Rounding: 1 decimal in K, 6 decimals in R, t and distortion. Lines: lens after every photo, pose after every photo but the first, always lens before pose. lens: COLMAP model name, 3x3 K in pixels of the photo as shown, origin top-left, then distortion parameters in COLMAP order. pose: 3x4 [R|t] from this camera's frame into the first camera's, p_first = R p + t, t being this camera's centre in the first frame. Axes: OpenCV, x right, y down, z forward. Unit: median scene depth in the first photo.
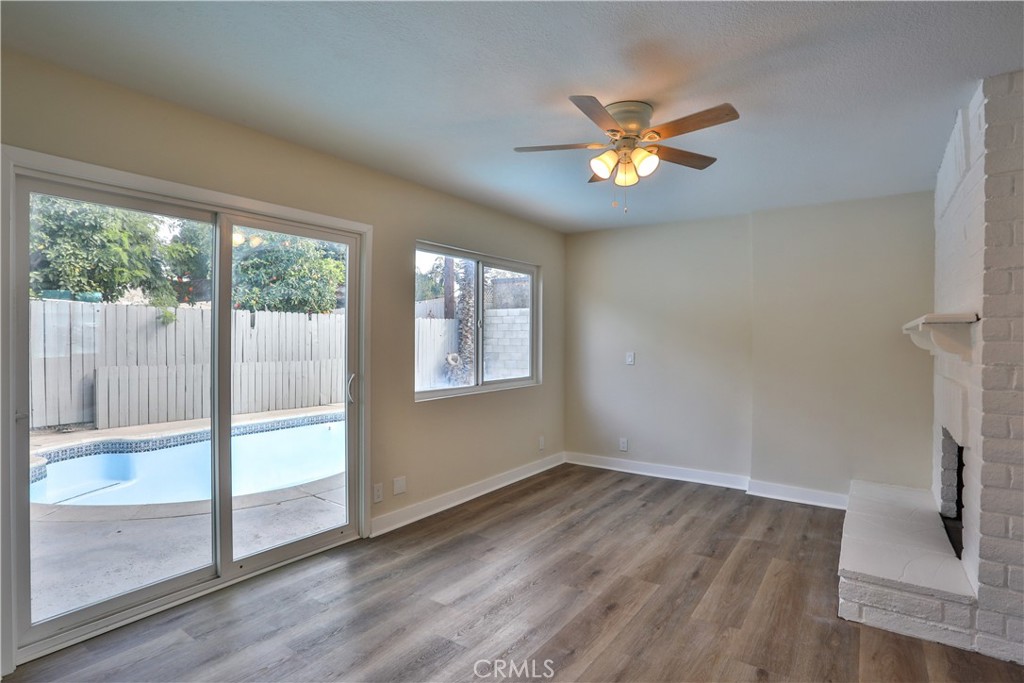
lens RADIAL K [[525.5, 0, 506.0], [0, 525.5, 343.1], [0, 0, 1]] dist [-0.075342, 0.029968]
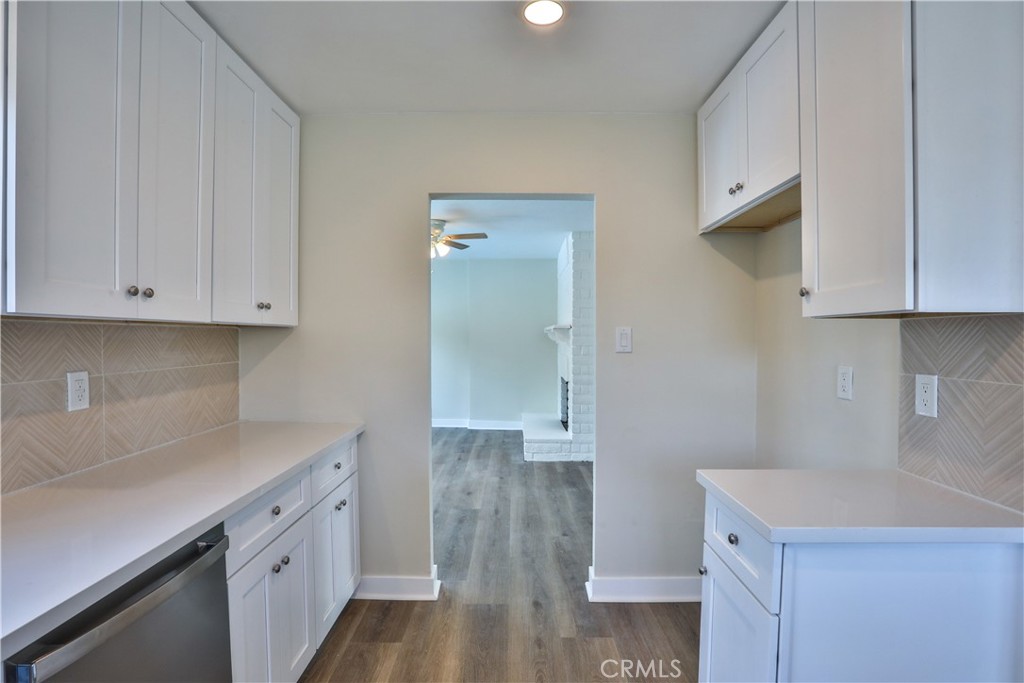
lens RADIAL K [[525.5, 0, 506.0], [0, 525.5, 343.1], [0, 0, 1]] dist [-0.075342, 0.029968]
pose [[0.825628, -0.012565, 0.564075, -0.695177], [0.009191, 0.999919, 0.008822, 0.003012], [-0.564140, -0.002099, 0.825677, -0.845377]]
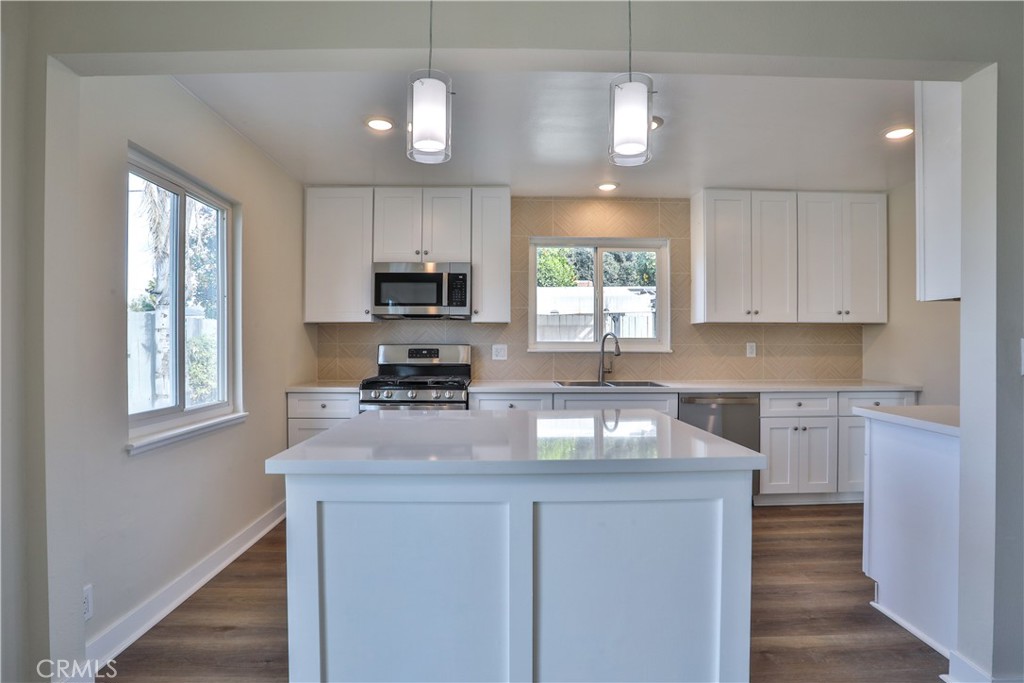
lens RADIAL K [[525.5, 0, 506.0], [0, 525.5, 343.1], [0, 0, 1]] dist [-0.075342, 0.029968]
pose [[0.588435, -0.005231, -0.808528, 0.161428], [-0.004118, 0.999947, -0.009466, 0.062567], [0.808534, 0.008899, 0.588382, -1.733189]]
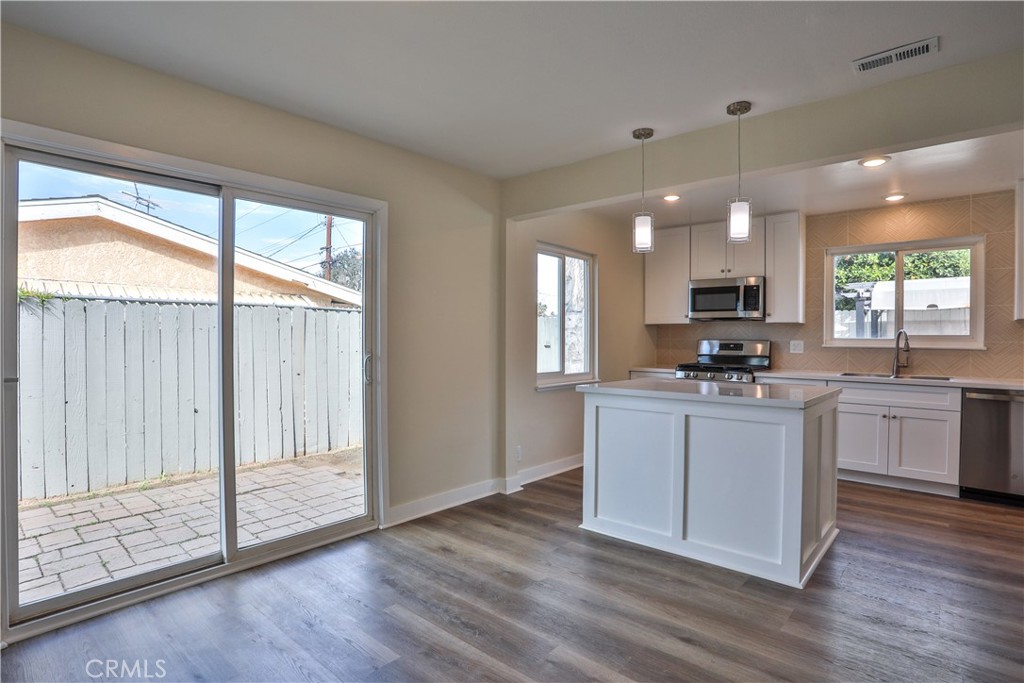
lens RADIAL K [[525.5, 0, 506.0], [0, 525.5, 343.1], [0, 0, 1]] dist [-0.075342, 0.029968]
pose [[-0.118882, 0.003862, -0.992901, 0.926315], [-0.014569, 0.999878, 0.005633, 0.066703], [0.992801, 0.015135, -0.118811, -1.634237]]
